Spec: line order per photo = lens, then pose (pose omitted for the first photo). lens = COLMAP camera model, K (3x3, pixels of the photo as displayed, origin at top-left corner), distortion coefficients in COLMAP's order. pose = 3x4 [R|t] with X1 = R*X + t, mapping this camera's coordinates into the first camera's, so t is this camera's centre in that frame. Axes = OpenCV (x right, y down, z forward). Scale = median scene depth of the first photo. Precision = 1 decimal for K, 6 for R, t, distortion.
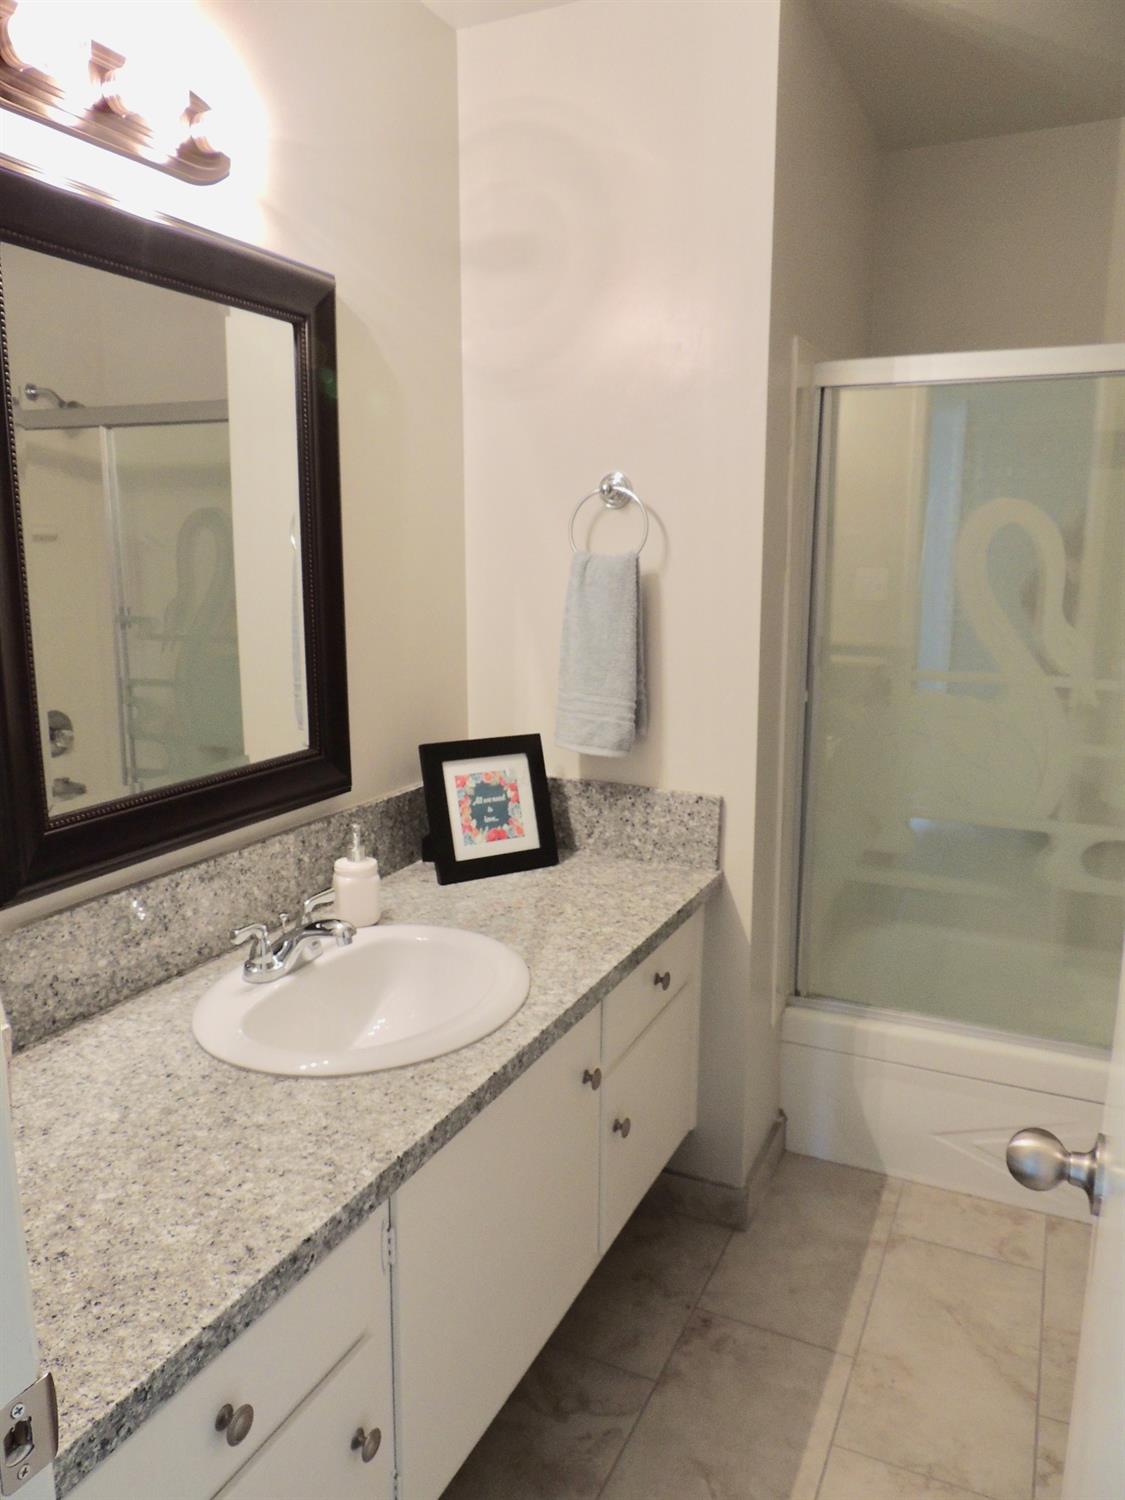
lens RADIAL K [[1063.6, 0, 562.8], [0, 1063.6, 747.2], [0, 0, 1]] dist [-0.025879, 0.012217]
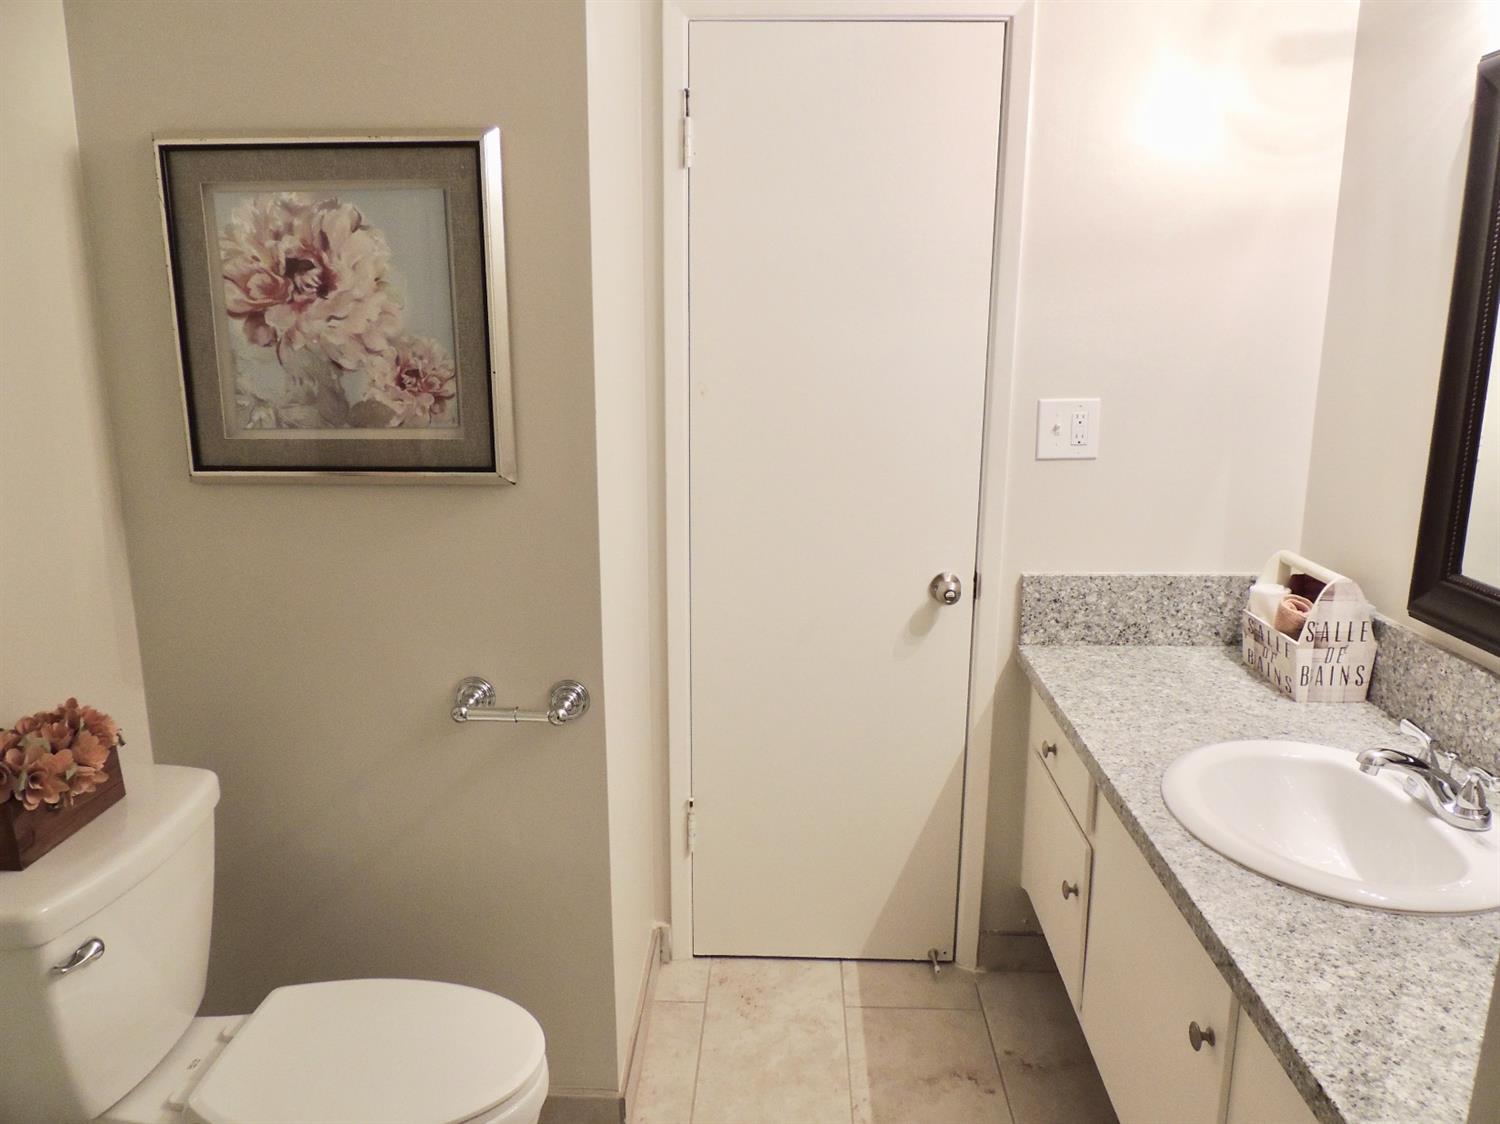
lens RADIAL K [[1063.6, 0, 750.1], [0, 1063.6, 561.8], [0, 0, 1]] dist [-0.025879, 0.012217]
pose [[-0.916785, 0.070846, -0.393047, 0.811575], [-0.091273, 0.920930, 0.378890, -0.361360], [0.388811, 0.383235, -0.837829, 1.853922]]
